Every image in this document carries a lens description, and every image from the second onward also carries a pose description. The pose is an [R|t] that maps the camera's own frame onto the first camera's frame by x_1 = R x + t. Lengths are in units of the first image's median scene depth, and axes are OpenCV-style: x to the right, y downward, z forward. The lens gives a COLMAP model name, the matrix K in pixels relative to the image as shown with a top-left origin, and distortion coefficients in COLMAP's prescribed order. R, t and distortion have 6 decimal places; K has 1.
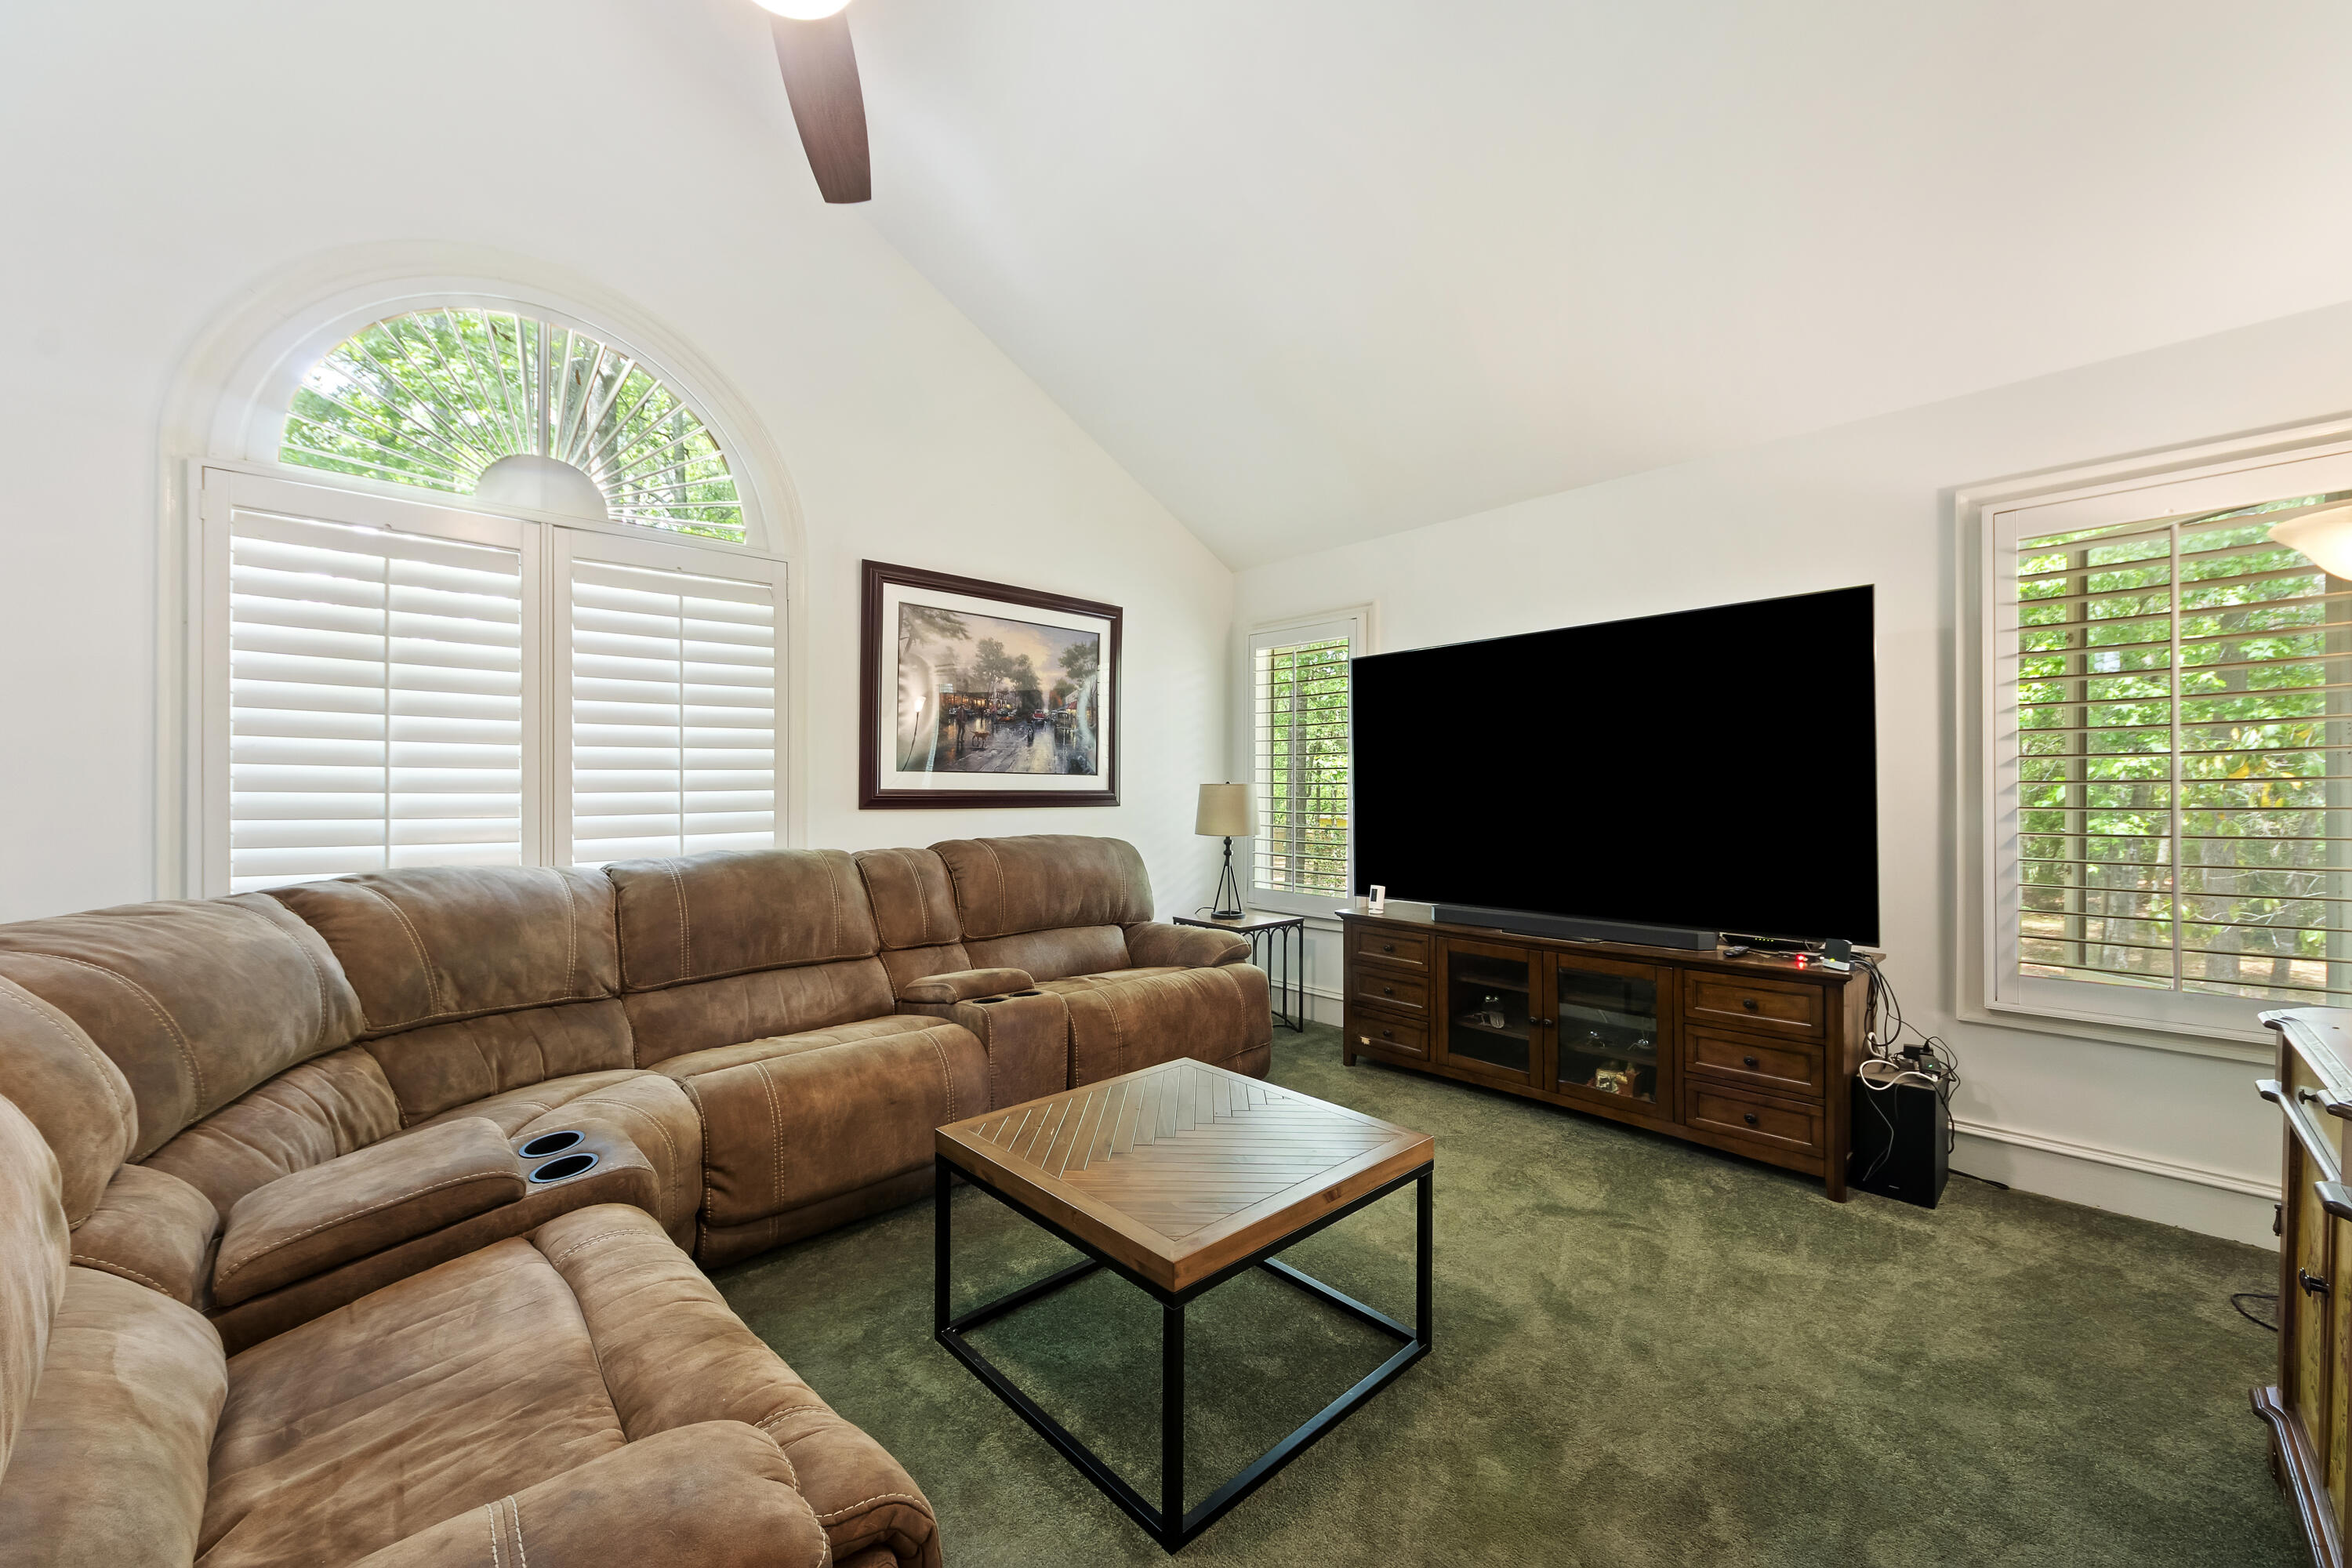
lens RADIAL K [[878.8, 0, 1176.0], [0, 878.8, 784.0], [0, 0, 1]] dist [-0.000426, -0.000038]
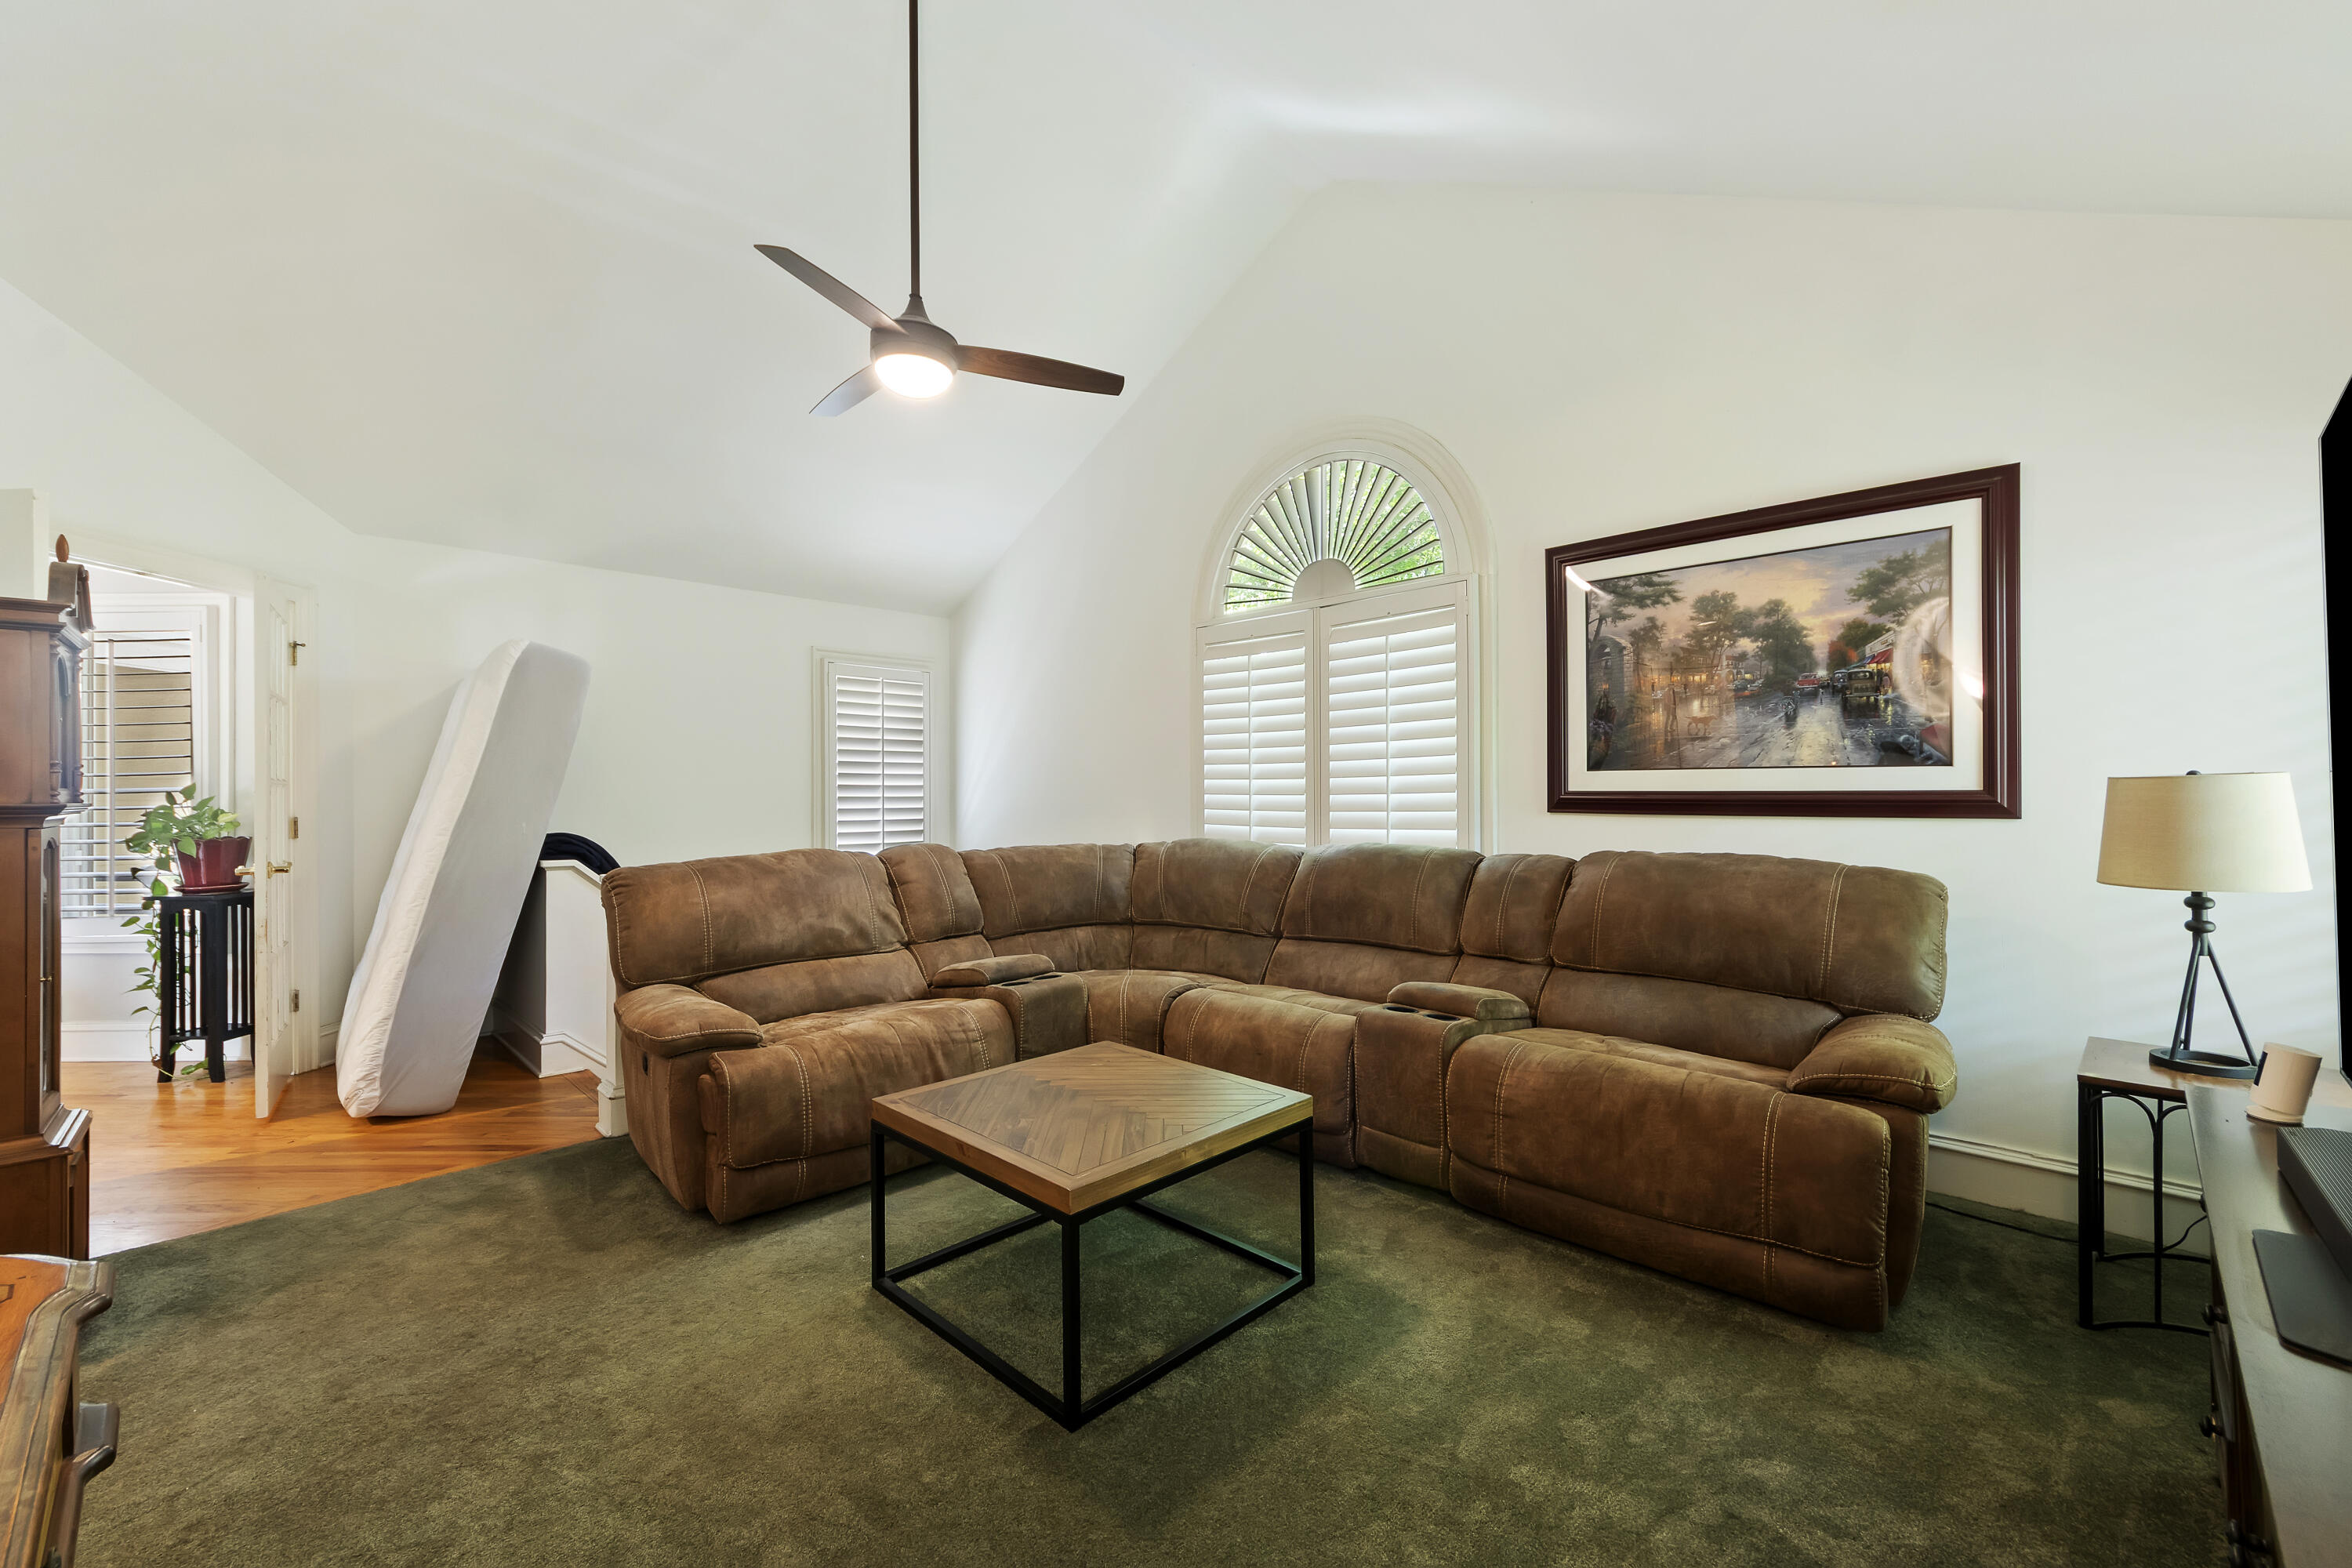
lens RADIAL K [[939.0, 0, 1176.0], [0, 939.0, 784.0], [0, 0, 1]] dist [0.000083, 0.000000]
pose [[0.054809, -0.009248, -0.998454, 0.565471], [0.013038, 0.999878, -0.008545, 0.001549], [0.998412, -0.012550, 0.054923, 0.483497]]
